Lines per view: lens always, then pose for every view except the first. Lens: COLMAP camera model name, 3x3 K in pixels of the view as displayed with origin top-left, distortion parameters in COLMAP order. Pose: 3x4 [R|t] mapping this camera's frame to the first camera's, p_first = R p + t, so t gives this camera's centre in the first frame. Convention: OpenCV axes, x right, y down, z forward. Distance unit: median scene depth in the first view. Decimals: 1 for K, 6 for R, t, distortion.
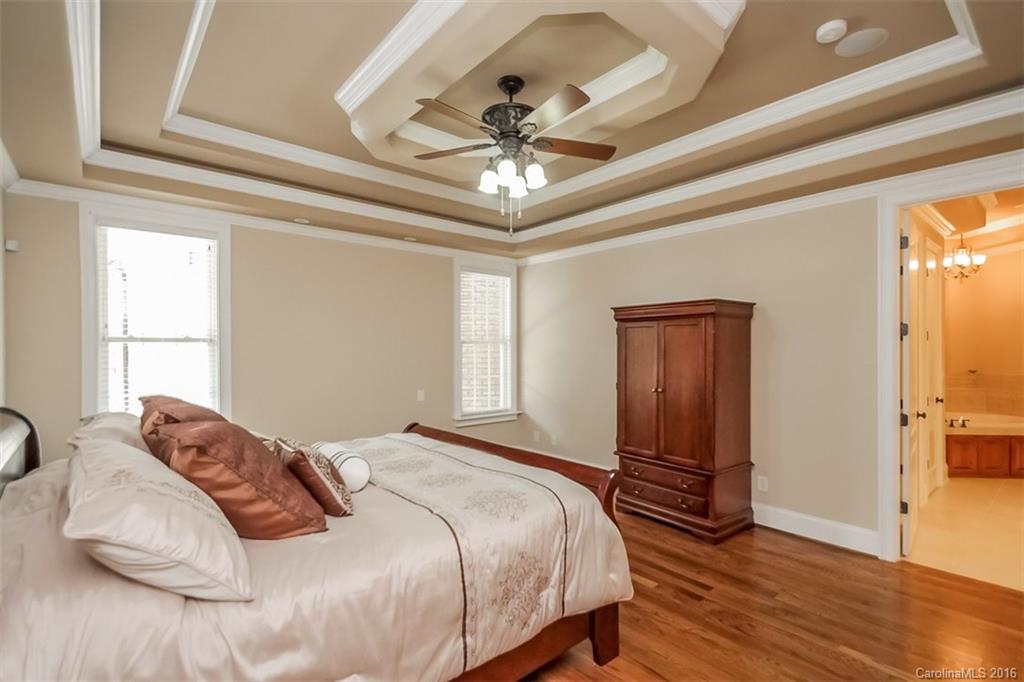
lens RADIAL K [[475.5, 0, 517.4], [0, 475.5, 346.1], [0, 0, 1]] dist [0.008559, -0.001523]
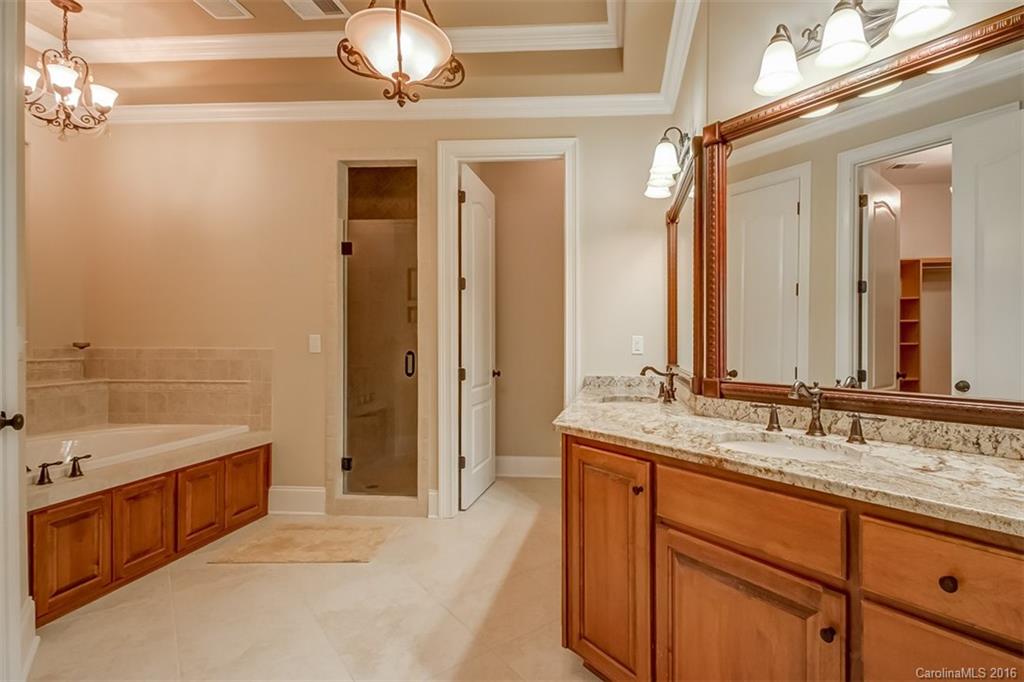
lens RADIAL K [[438.0, 0, 514.9], [0, 438.0, 343.0], [0, 0, 1]] dist [-0.000450, 0.000405]
pose [[-0.017486, -0.001478, 0.999846, 0.553729], [-0.001764, 0.999997, 0.001447, 0.055895], [-0.999846, -0.001738, -0.017488, 0.632558]]
